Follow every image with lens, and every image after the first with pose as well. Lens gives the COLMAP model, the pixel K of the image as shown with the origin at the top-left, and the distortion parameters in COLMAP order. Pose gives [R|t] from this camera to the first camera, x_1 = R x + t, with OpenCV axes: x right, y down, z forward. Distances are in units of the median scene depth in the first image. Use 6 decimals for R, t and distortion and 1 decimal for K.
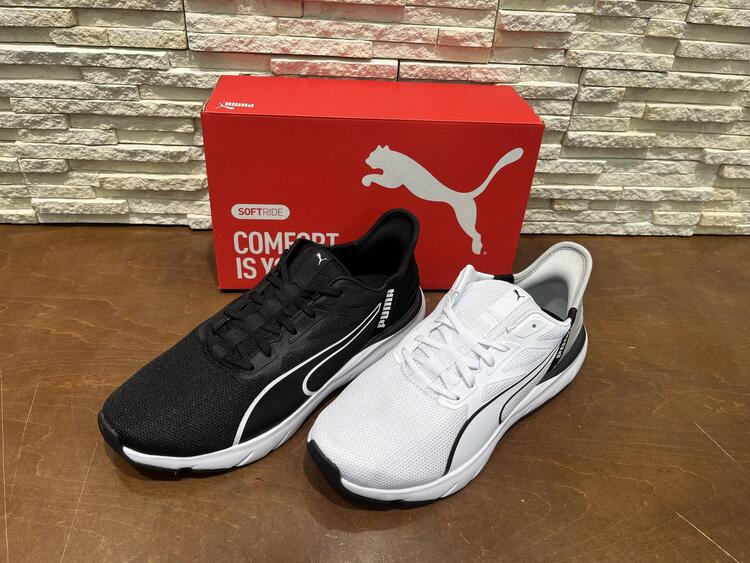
lens RADIAL K [[571.1, 0, 362.9], [0, 571.1, 280.6], [0, 0, 1]] dist [0.057639, -0.093387]
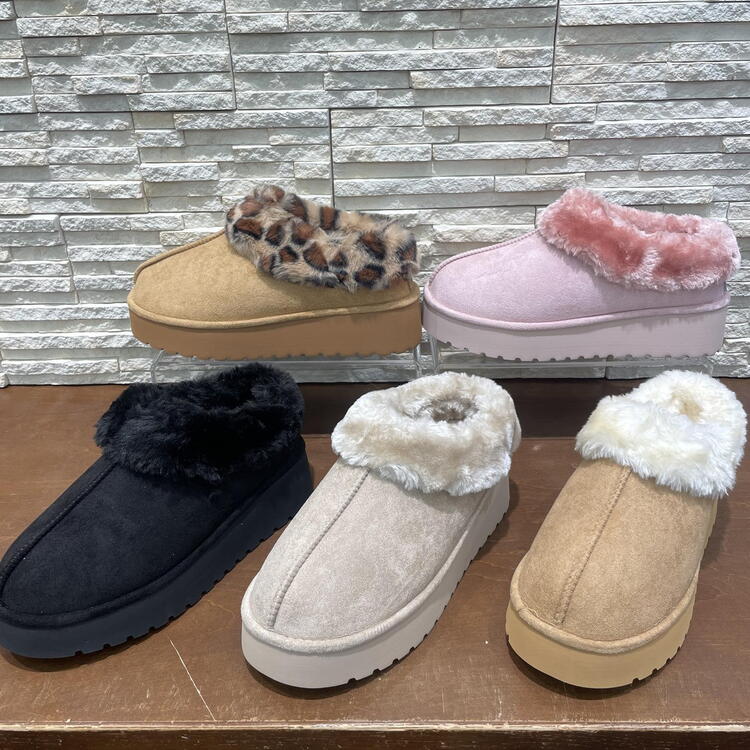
lens RADIAL K [[770.5, 0, 376.3], [0, 770.5, 375.0], [0, 0, 1]] dist [0.018842, 0.000000]
pose [[0.994305, -0.032820, -0.101393, 0.744218], [0.018085, 0.989563, -0.142963, 0.102638], [0.105027, 0.140315, 0.984521, -0.246876]]
